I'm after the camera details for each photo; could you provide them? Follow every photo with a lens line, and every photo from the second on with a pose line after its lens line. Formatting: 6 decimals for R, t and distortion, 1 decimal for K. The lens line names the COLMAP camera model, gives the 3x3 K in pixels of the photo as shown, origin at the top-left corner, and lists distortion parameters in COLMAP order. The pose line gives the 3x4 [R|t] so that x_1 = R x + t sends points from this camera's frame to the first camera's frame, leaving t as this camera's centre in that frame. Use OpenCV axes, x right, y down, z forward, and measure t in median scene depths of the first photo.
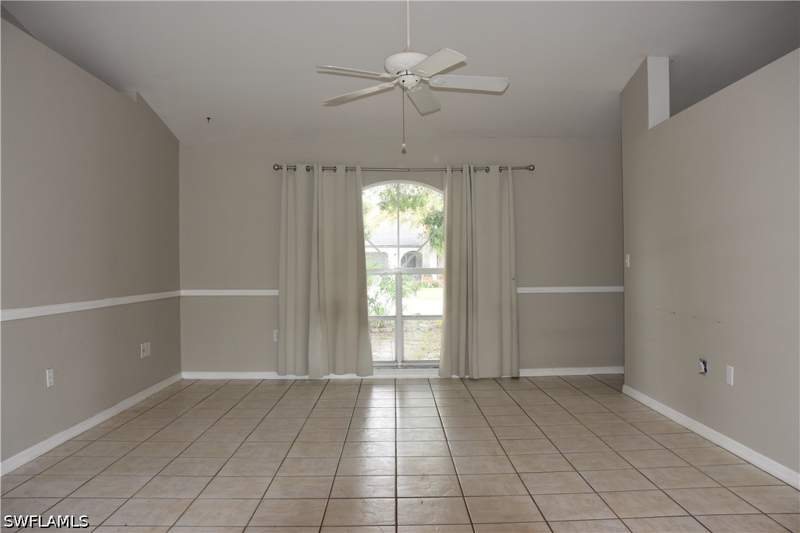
lens RADIAL K [[633.3, 0, 400.0], [0, 633.3, 266.5], [0, 0, 1]] dist [-0.101672, 0.007408]
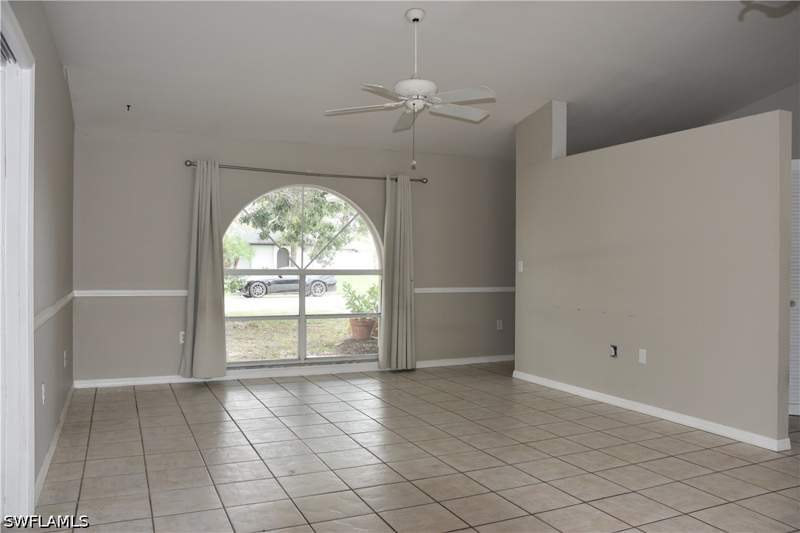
lens RADIAL K [[633.3, 0, 400.0], [0, 633.3, 266.5], [0, 0, 1]] dist [-0.101672, 0.007408]
pose [[0.913336, 0.013583, 0.406979, -0.316933], [-0.015532, 0.999878, 0.001485, -0.006366], [-0.406910, -0.007677, 0.913436, -0.006509]]
